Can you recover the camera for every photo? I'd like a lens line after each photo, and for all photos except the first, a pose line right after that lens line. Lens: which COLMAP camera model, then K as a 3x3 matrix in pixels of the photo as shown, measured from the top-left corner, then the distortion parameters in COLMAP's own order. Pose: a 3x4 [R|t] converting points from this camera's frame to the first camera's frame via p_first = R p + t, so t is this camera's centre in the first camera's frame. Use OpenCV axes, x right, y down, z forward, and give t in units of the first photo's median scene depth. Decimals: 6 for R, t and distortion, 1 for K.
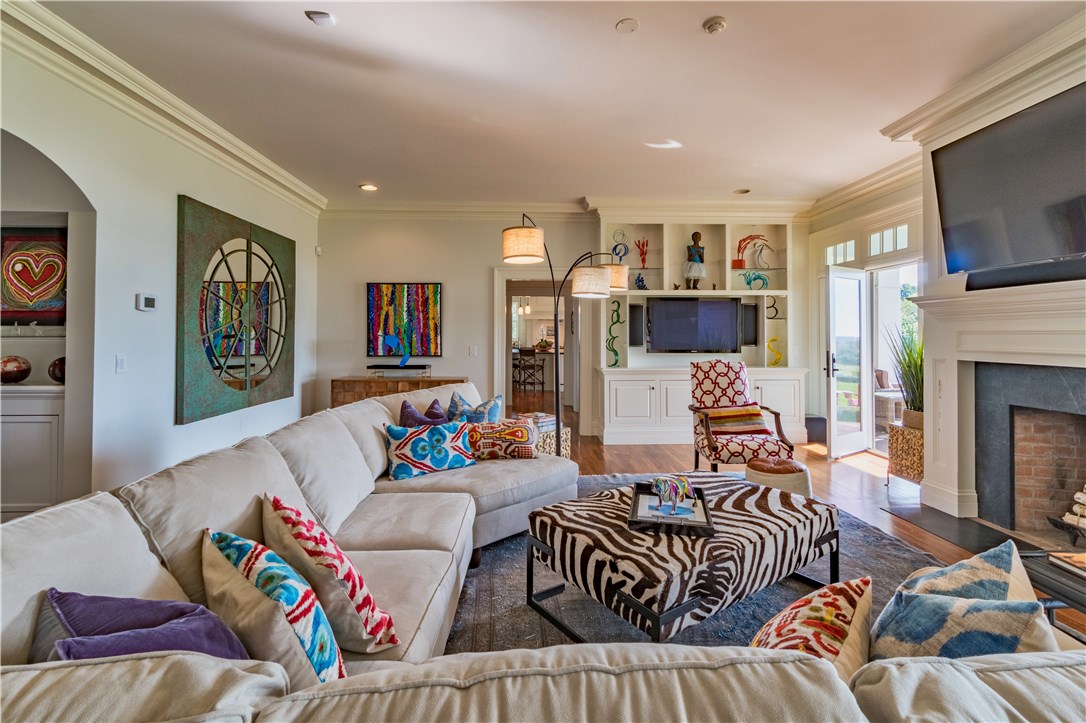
lens RADIAL K [[473.6, 0, 551.3], [0, 473.6, 330.2], [0, 0, 1]] dist [0.001193, 0.000344]
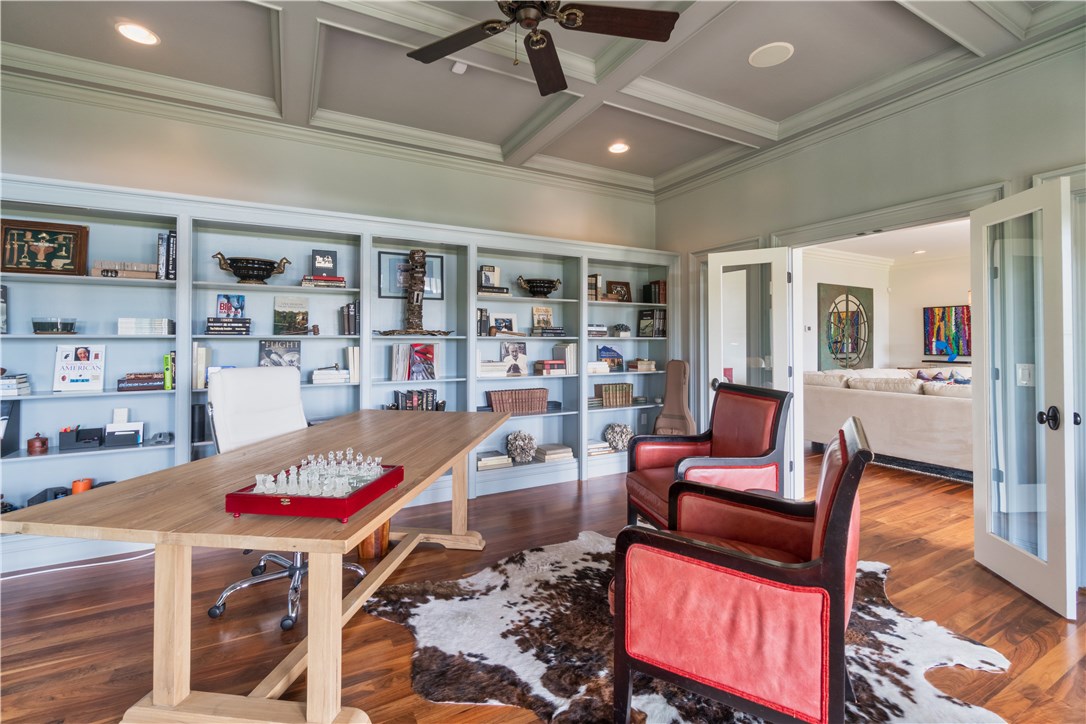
lens RADIAL K [[473.6, 0, 537.7], [0, 473.6, 337.0], [0, 0, 1]] dist [0.001193, 0.000344]
pose [[0.411884, -0.014270, -0.911124, 0.524459], [0.008420, 0.999894, -0.011854, 0.004305], [0.911197, -0.002789, 0.411961, -0.826205]]
